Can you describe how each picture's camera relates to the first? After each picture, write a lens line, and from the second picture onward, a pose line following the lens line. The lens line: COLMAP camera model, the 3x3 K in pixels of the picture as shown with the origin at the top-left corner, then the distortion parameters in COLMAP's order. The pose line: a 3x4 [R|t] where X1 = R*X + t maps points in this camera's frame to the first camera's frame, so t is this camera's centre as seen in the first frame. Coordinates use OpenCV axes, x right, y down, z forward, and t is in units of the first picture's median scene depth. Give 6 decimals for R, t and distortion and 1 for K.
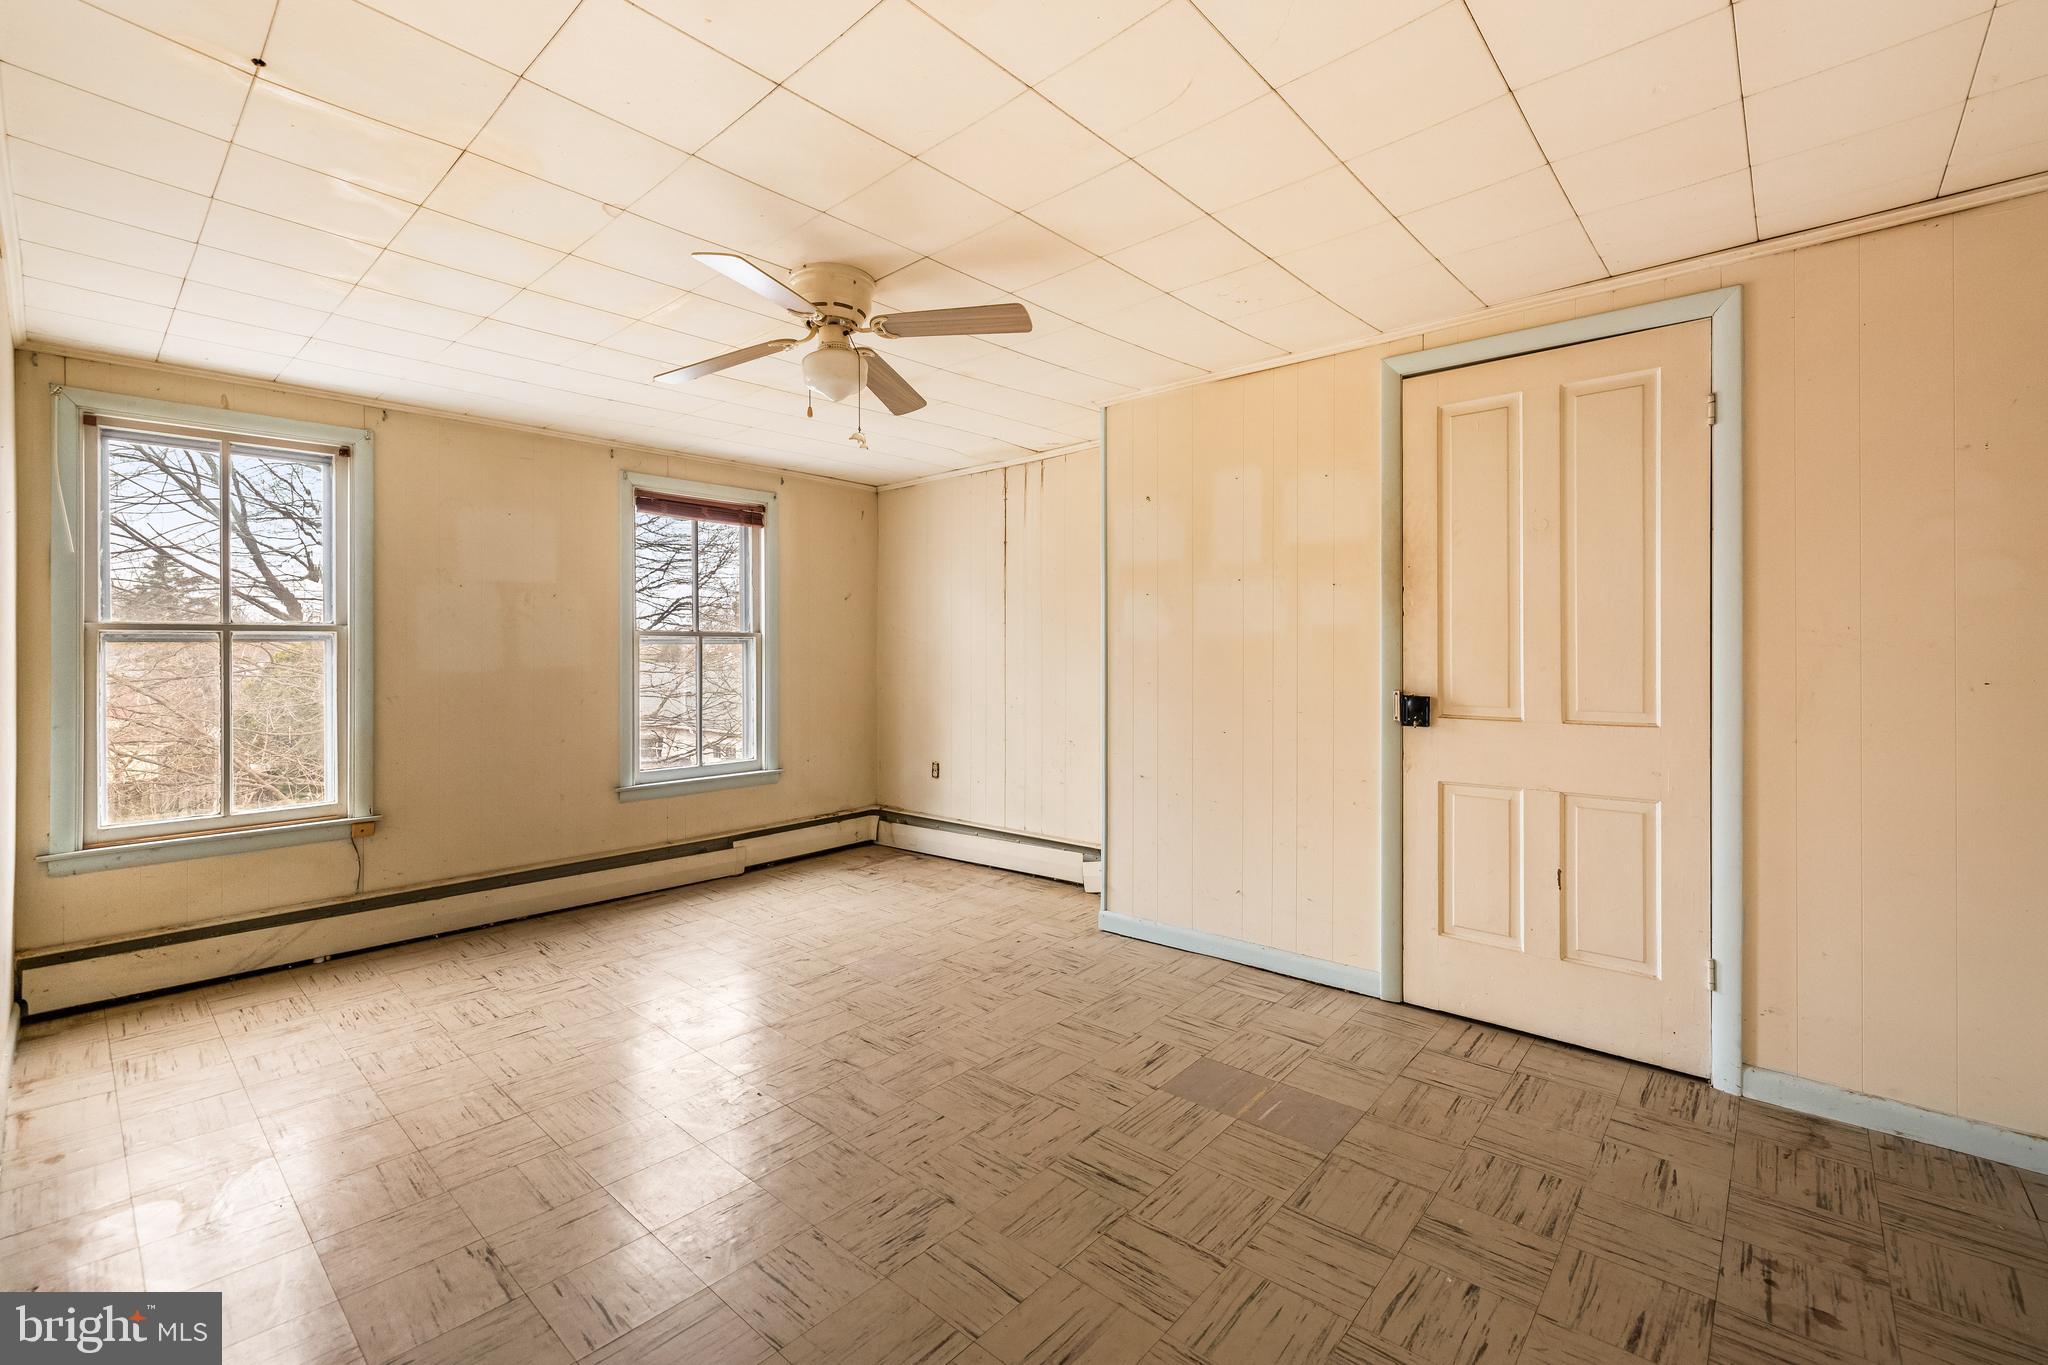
lens RADIAL K [[869.3, 0, 1027.5], [0, 869.3, 647.5], [0, 0, 1]] dist [0.000017, 0.000287]
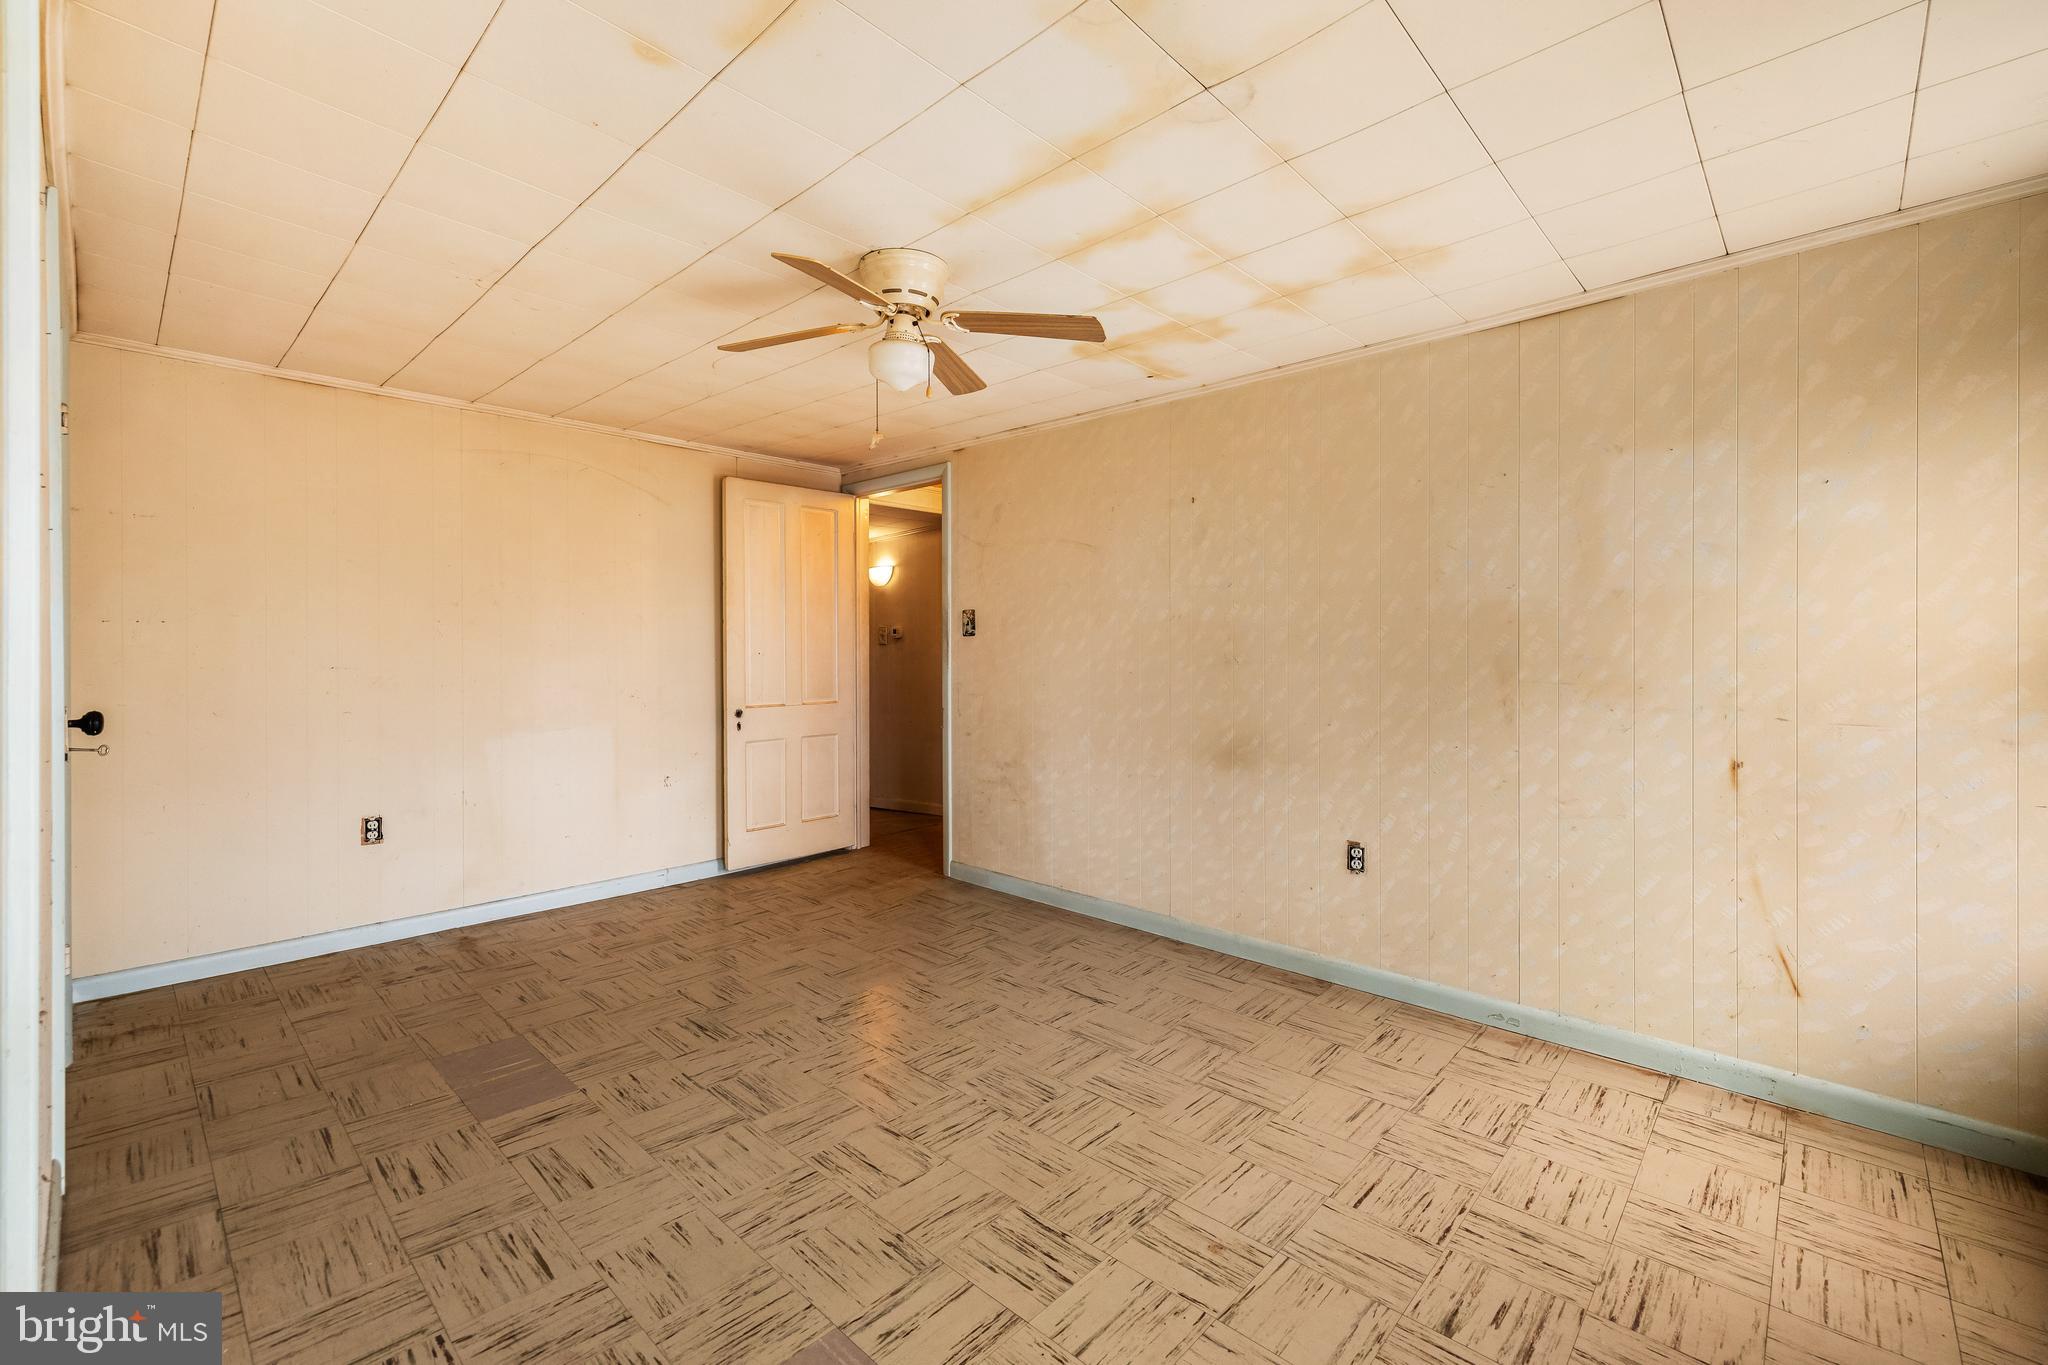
lens RADIAL K [[869.3, 0, 1024.0], [0, 869.3, 669.2], [0, 0, 1]] dist [0.000017, 0.000287]
pose [[-0.999672, 0.004055, 0.025292, -0.367941], [0.004355, 0.999921, 0.011826, 0.020128], [-0.025242, 0.011932, -0.999610, 1.903047]]
